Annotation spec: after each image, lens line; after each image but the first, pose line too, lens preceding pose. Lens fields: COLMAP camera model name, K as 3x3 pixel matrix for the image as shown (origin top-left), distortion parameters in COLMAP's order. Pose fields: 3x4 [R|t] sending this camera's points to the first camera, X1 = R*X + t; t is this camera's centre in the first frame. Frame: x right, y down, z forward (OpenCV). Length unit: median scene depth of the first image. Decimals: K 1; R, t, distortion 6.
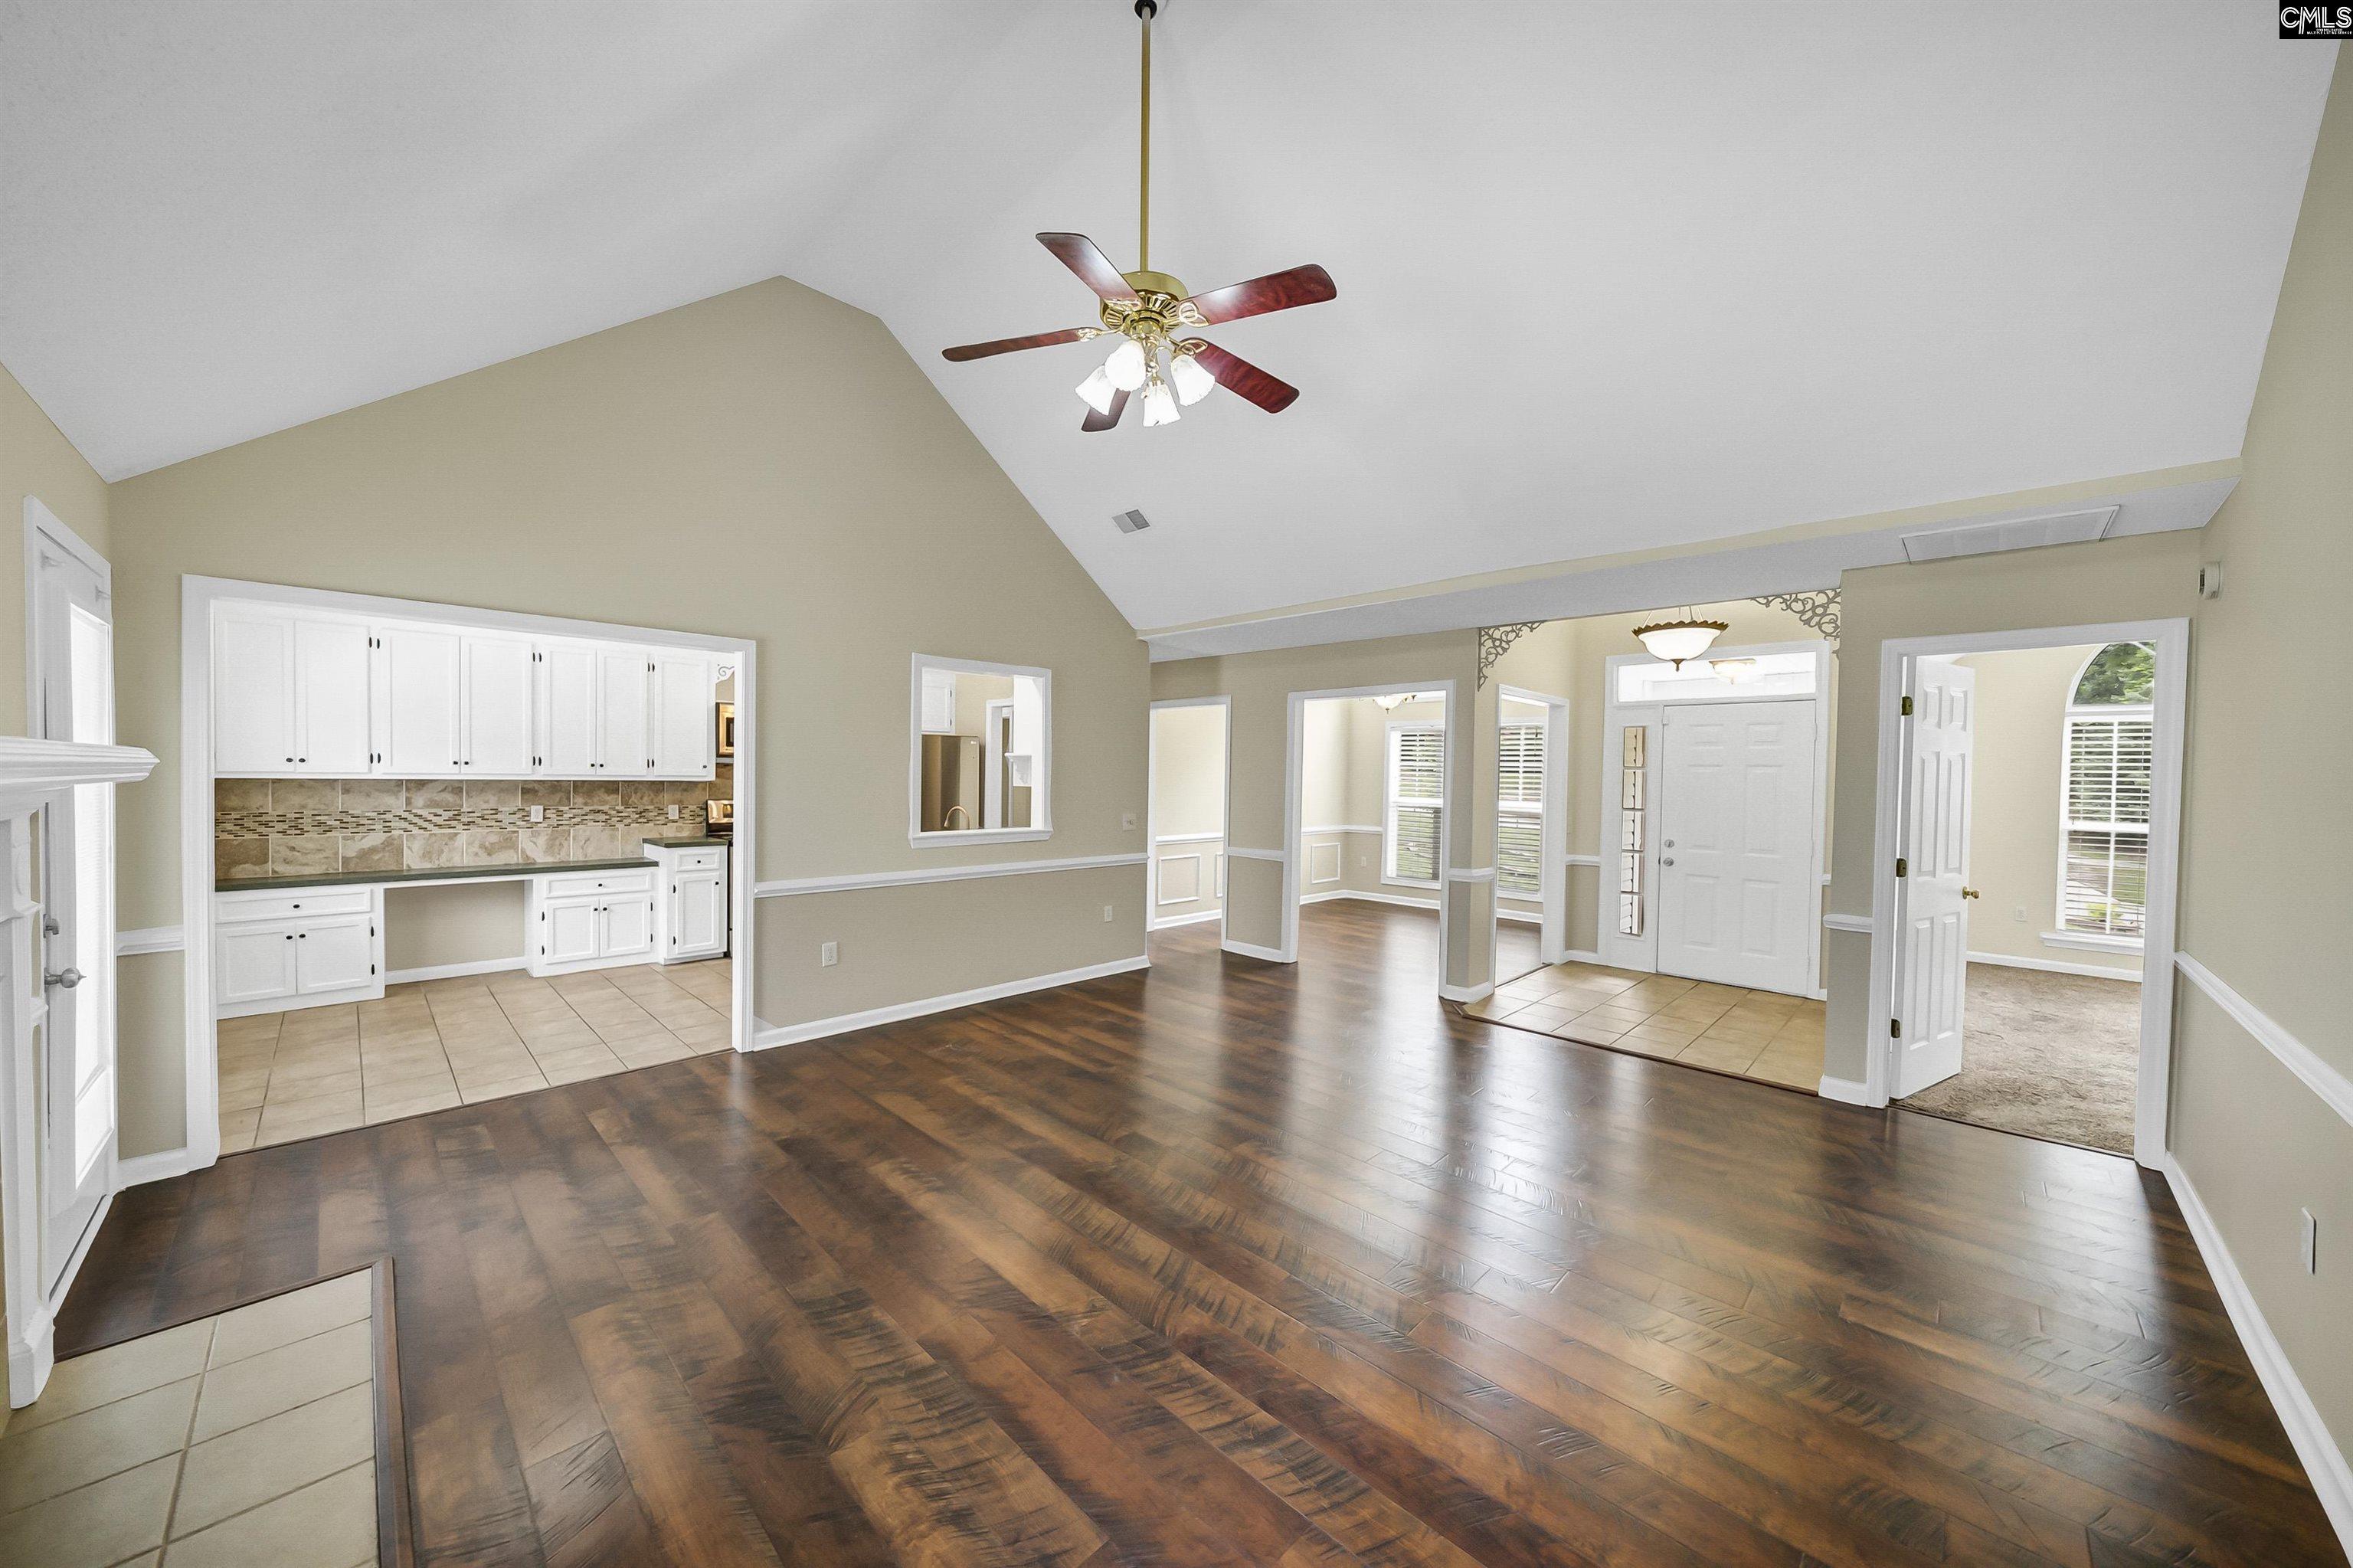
lens RADIAL K [[805.1, 0, 1145.9], [0, 805.1, 783.8], [0, 0, 1]] dist [-0.010654, -0.000052]
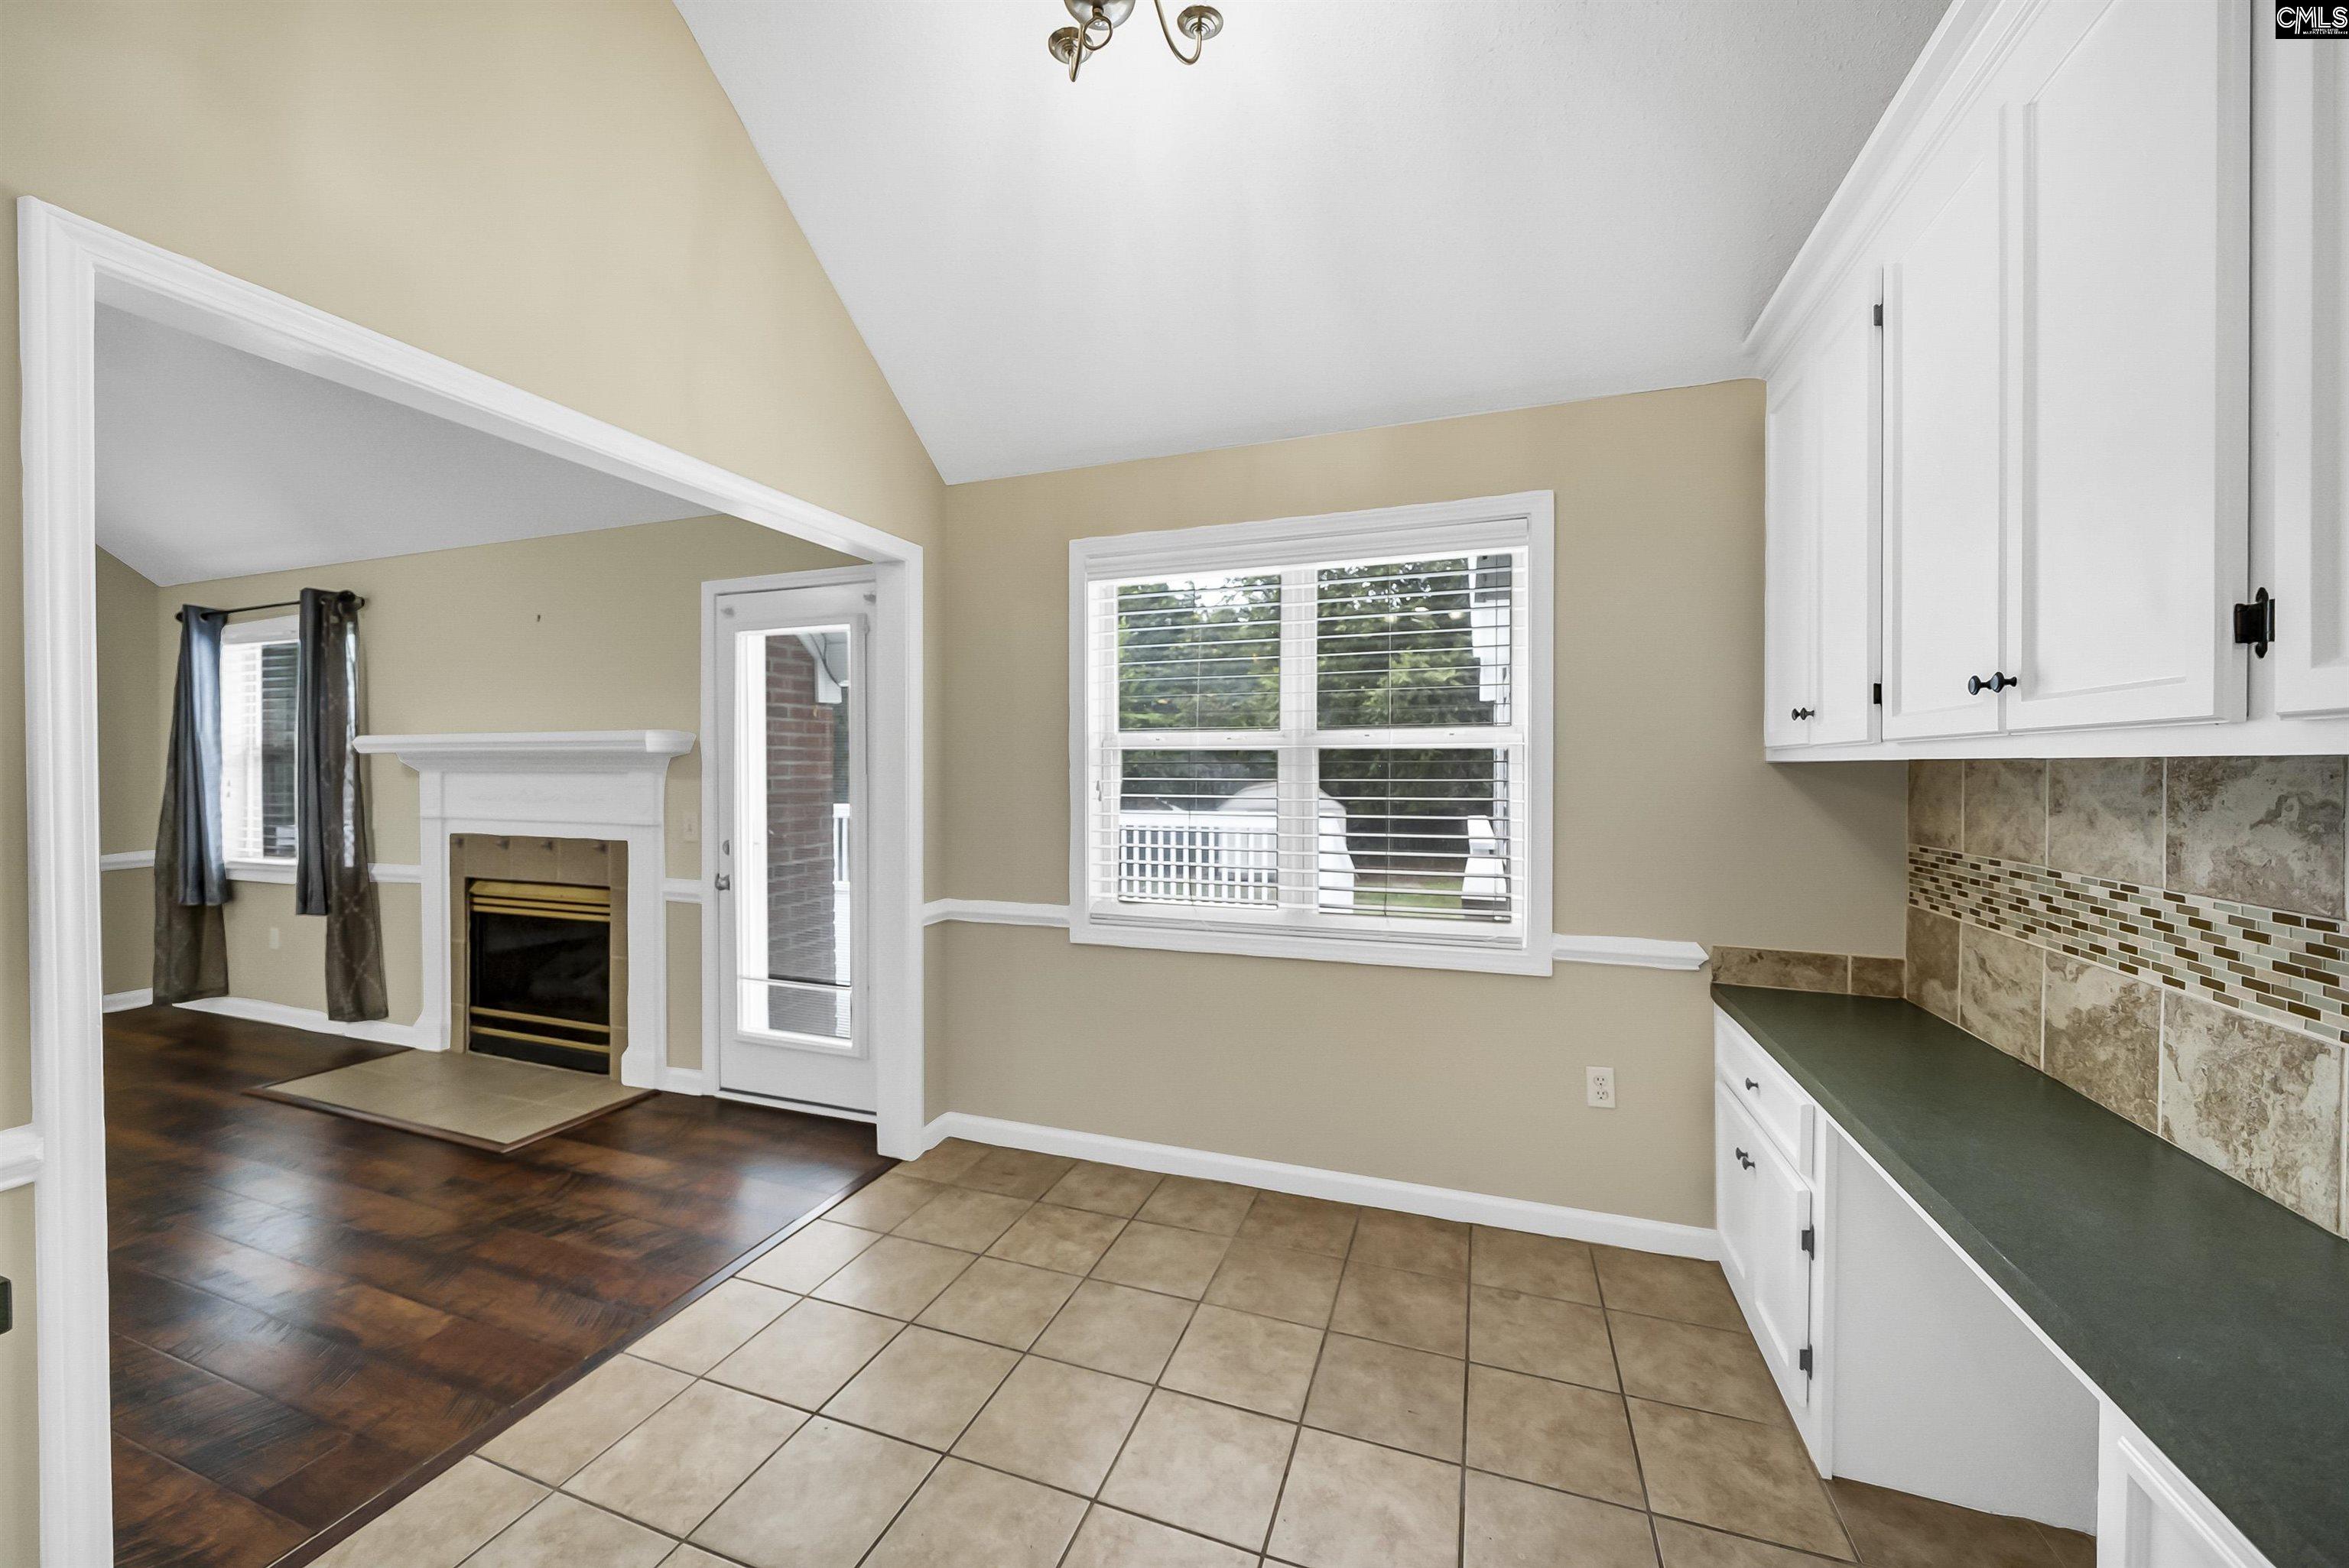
lens RADIAL K [[841.1, 0, 1178.6], [0, 841.1, 775.3], [0, 0, 1]] dist [-0.002412, -0.000122]
pose [[-0.894485, -0.010632, -0.446971, -0.600598], [-0.019062, 0.999715, 0.014367, -0.000118], [0.446691, 0.021371, -0.894433, 1.192540]]
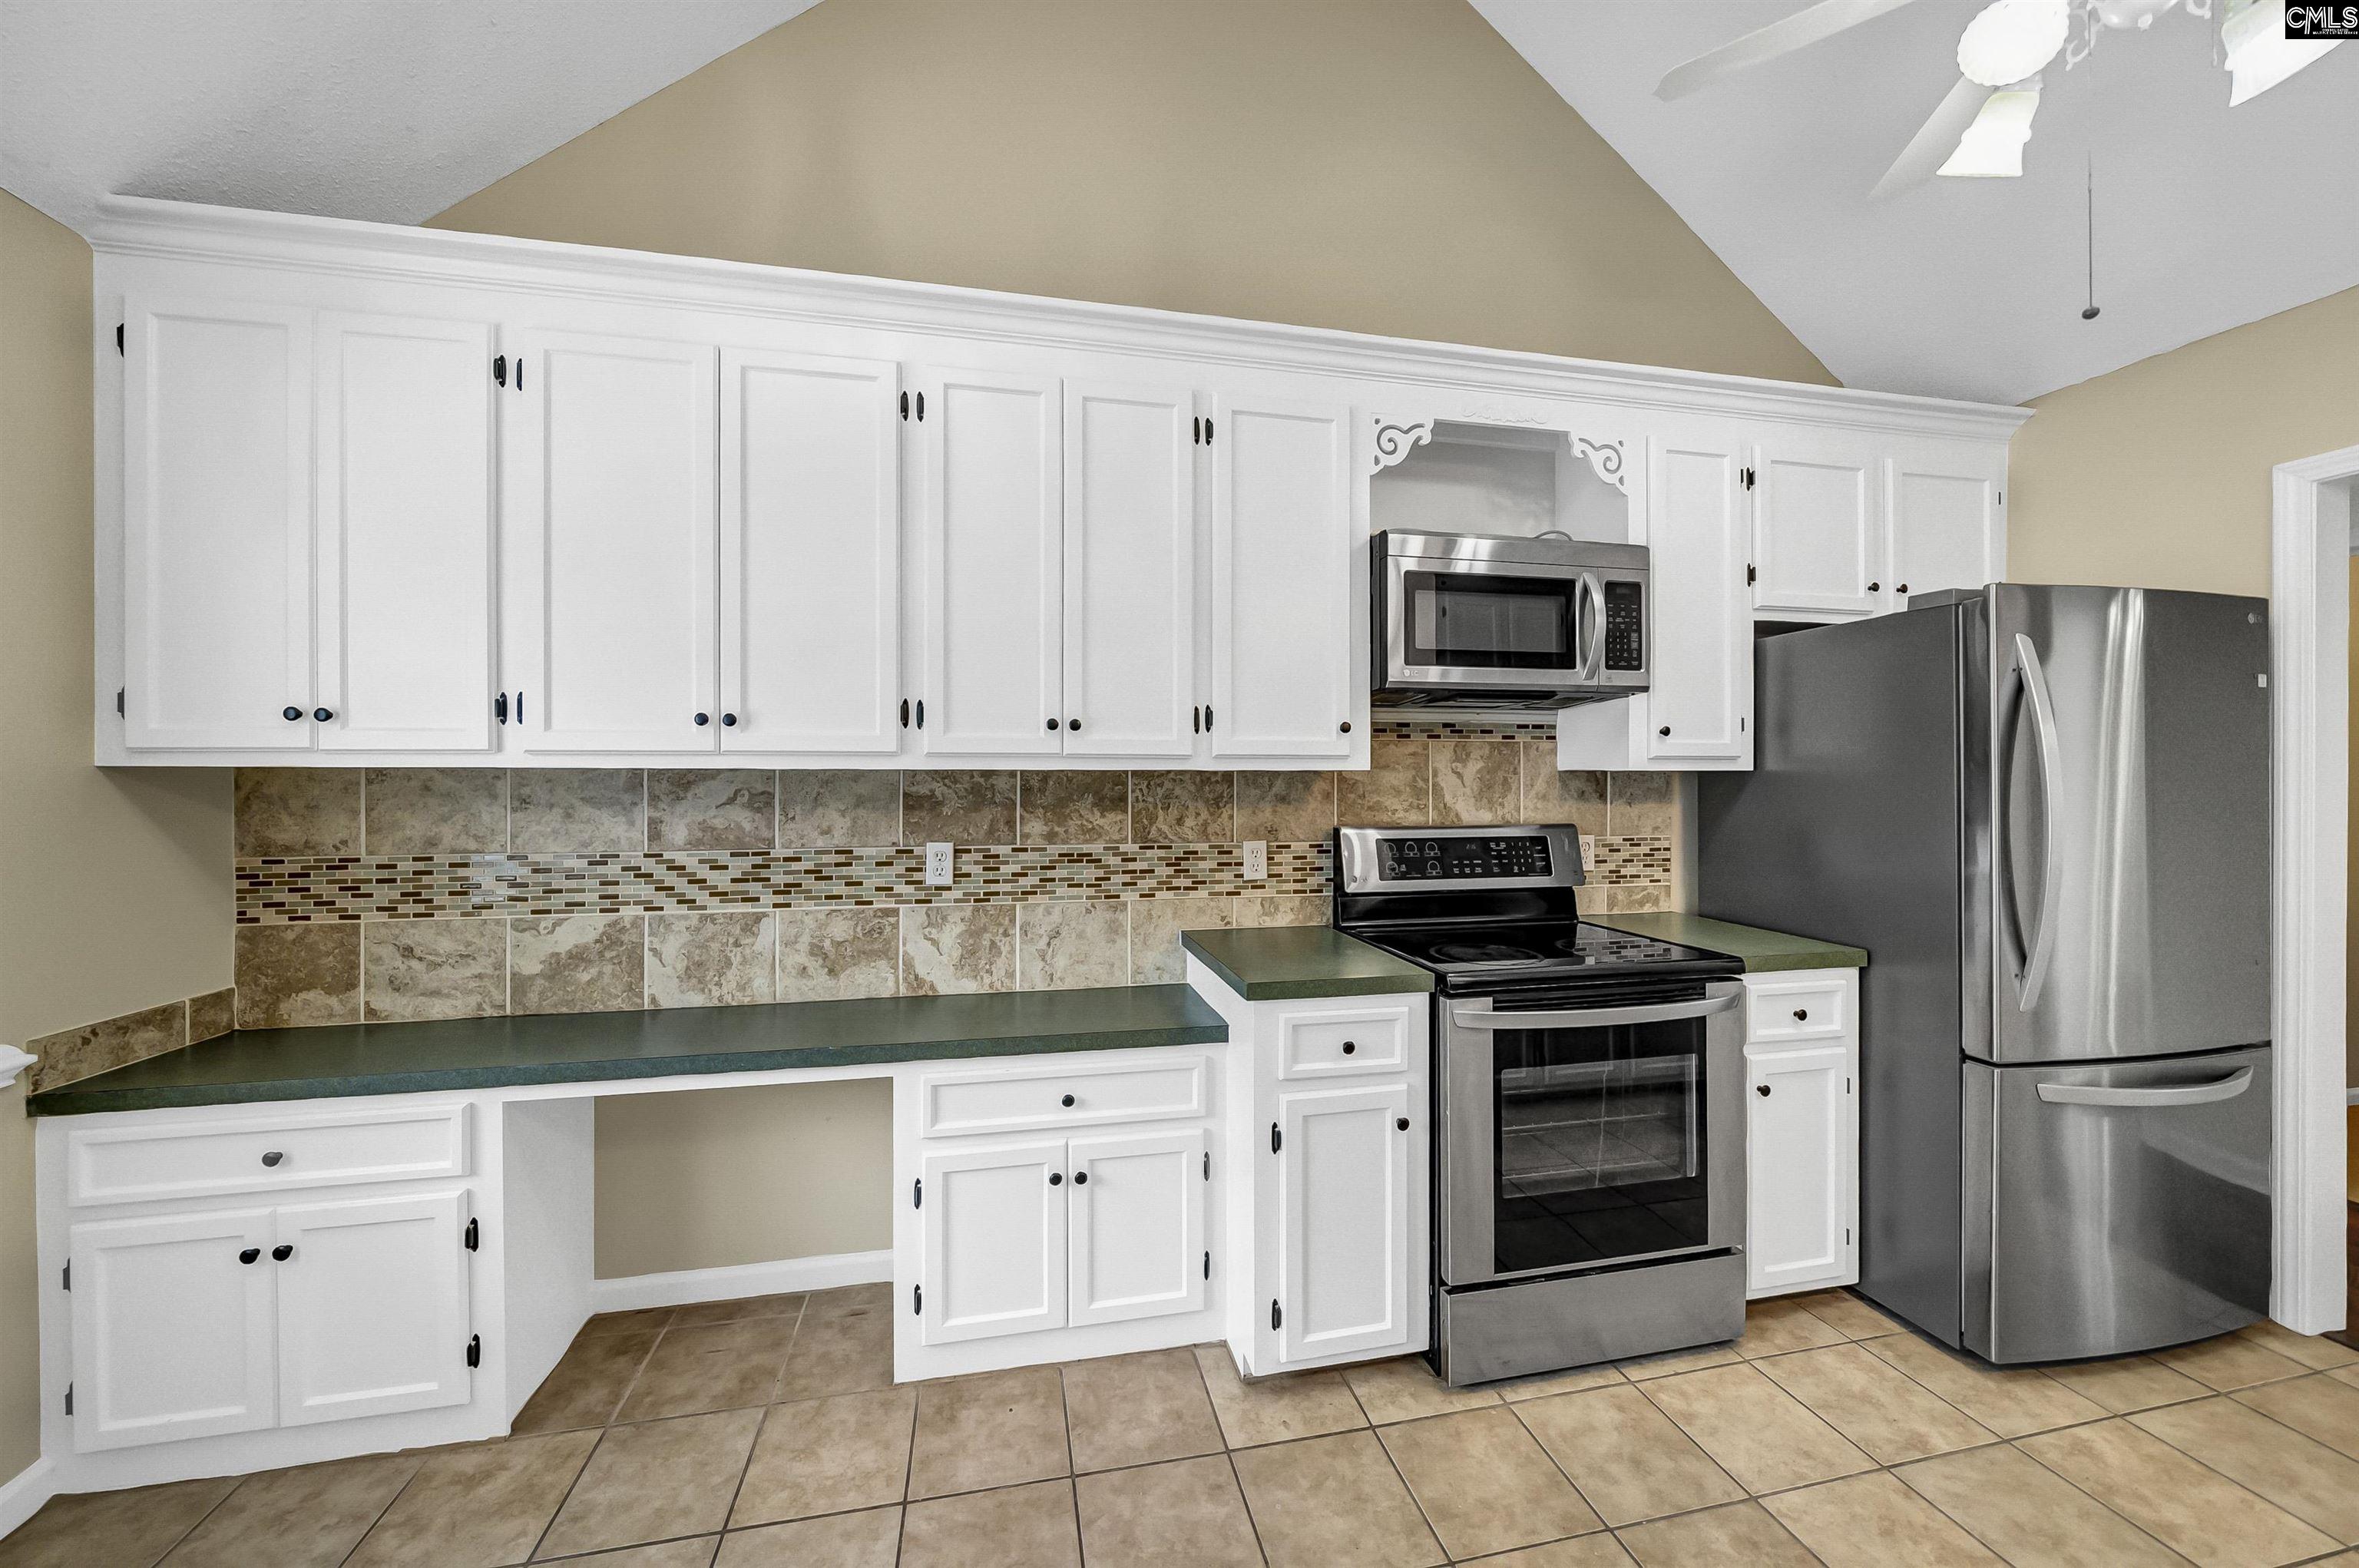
lens RADIAL K [[844.7, 0, 1183.6], [0, 844.7, 775.2], [0, 0, 1]] dist [-0.002412, -0.000122]
pose [[0.846608, -0.014714, -0.532013, -0.543877], [0.005342, 0.999802, -0.019150, 0.005385], [0.532190, 0.013370, 0.846519, 0.868275]]
